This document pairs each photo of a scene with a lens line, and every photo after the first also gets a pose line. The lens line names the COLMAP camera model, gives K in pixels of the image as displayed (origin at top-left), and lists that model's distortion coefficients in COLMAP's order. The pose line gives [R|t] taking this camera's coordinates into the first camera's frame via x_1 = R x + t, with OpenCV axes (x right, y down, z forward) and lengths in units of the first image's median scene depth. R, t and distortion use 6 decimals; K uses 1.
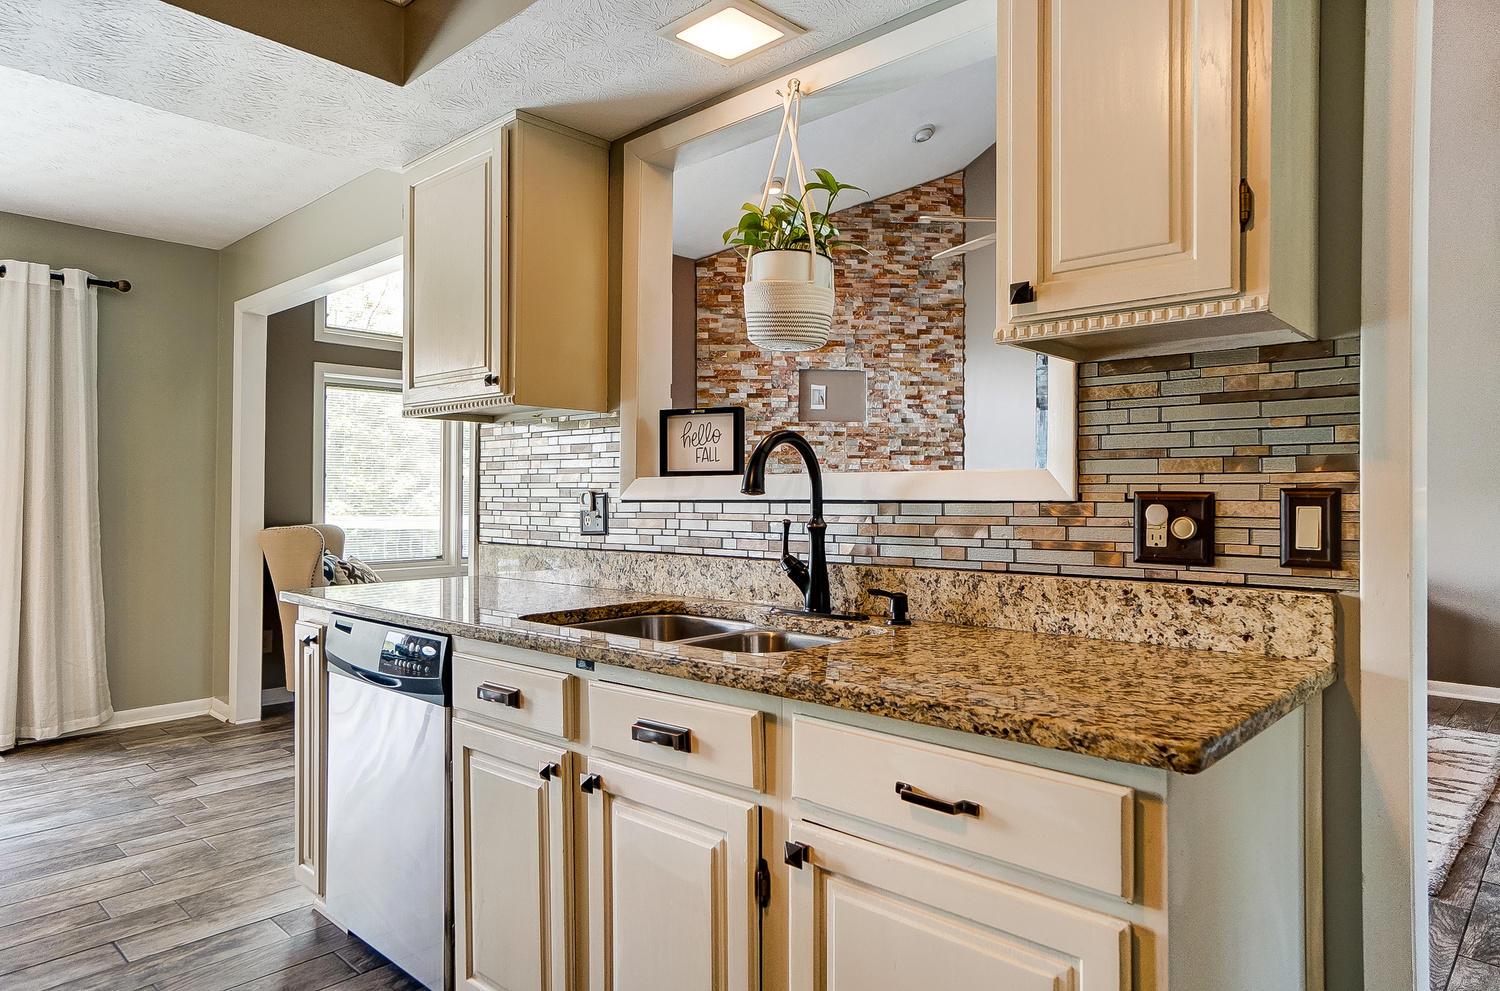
lens RADIAL K [[923.8, 0, 745.3], [0, 923.8, 486.0], [0, 0, 1]] dist [-0.004653, 0.011399]
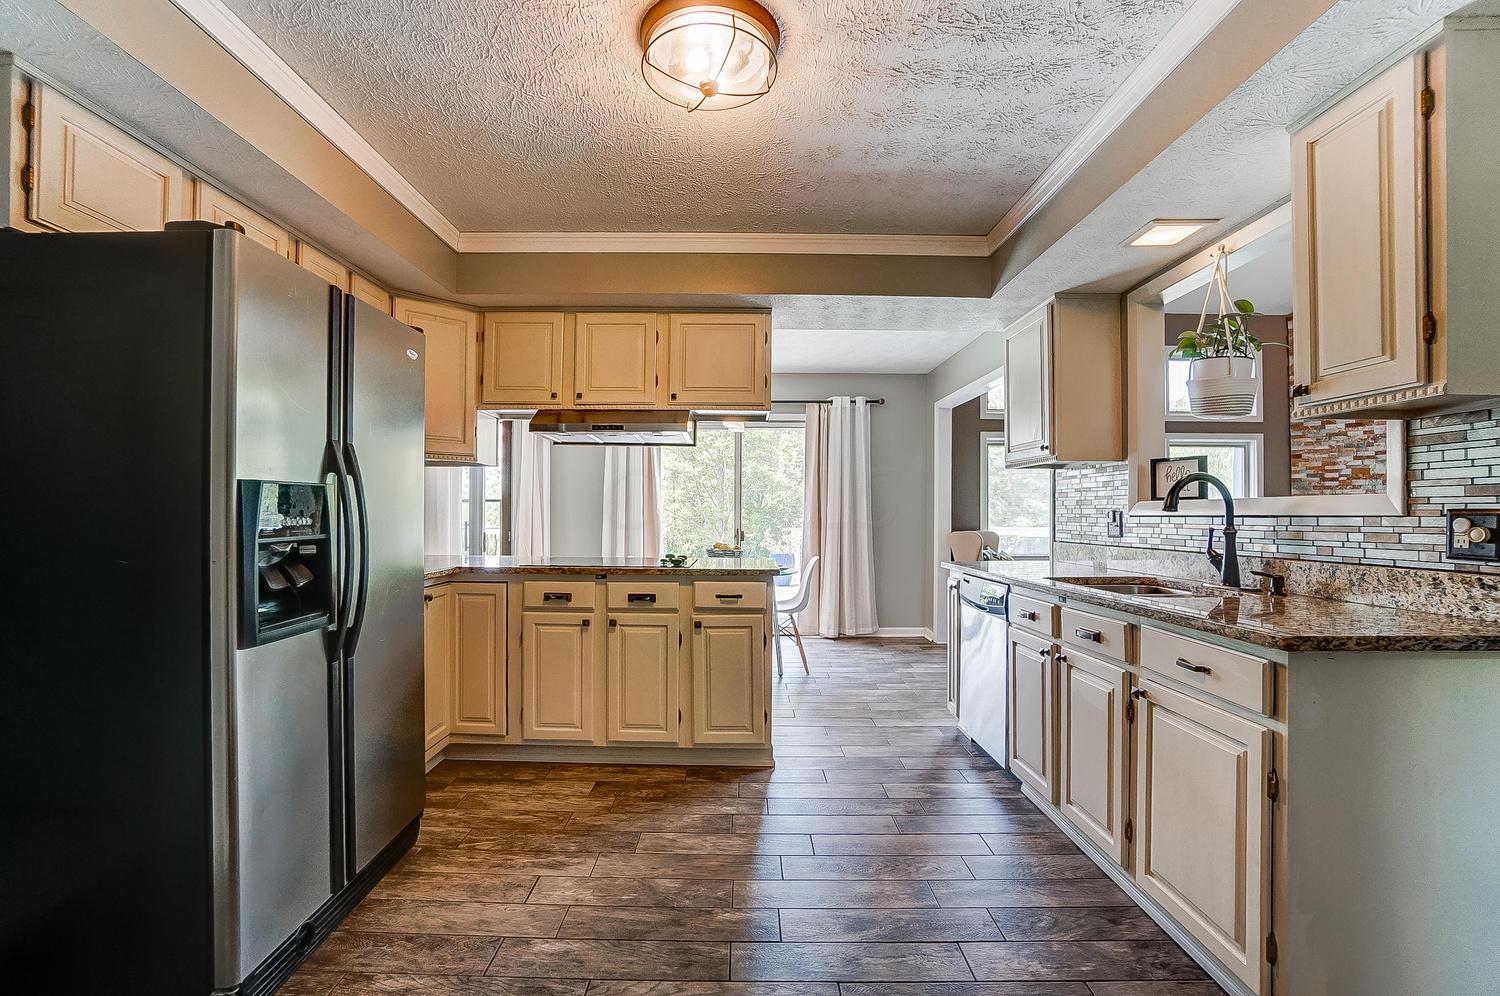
lens RADIAL K [[669.3, 0, 742.7], [0, 669.3, 500.6], [0, 0, 1]] dist [-0.043197, 0.006955]
pose [[0.686874, -0.013703, -0.726647, 0.310185], [0.006930, 0.999900, -0.012306, -0.001798], [0.726743, 0.003417, 0.686901, -0.362767]]
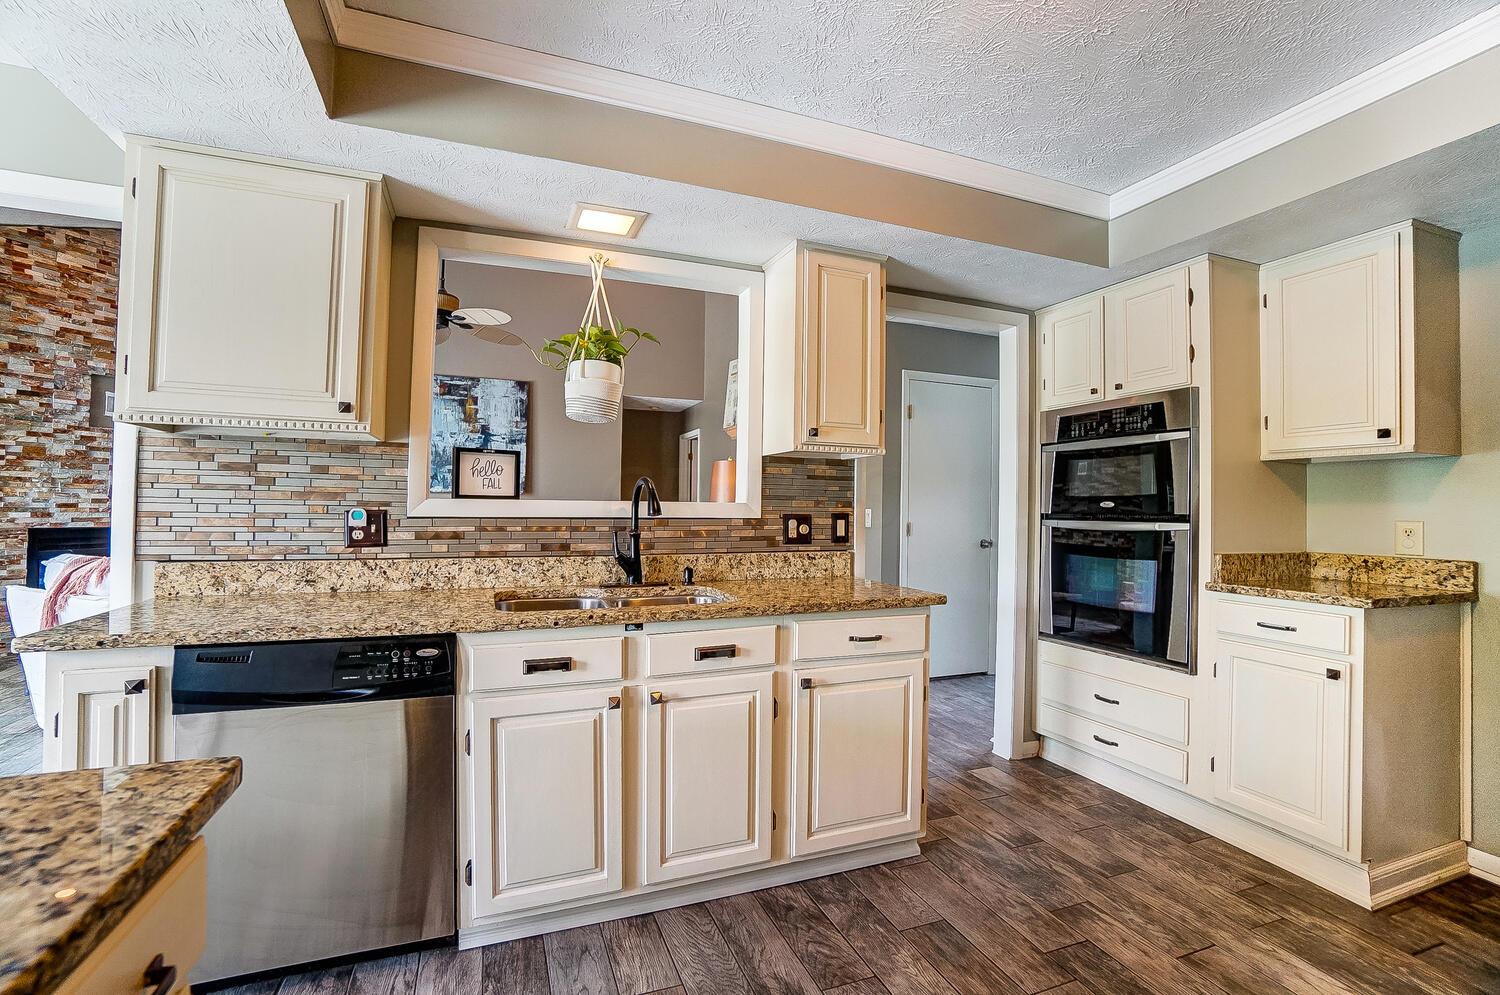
lens RADIAL K [[669.3, 0, 724.8], [0, 669.3, 498.5], [0, 0, 1]] dist [-0.043197, 0.006955]
pose [[0.437480, 0.014357, 0.899113, -0.915329], [-0.022372, 0.999737, -0.005079, -0.016818], [-0.898950, -0.017893, 0.437686, 0.308916]]
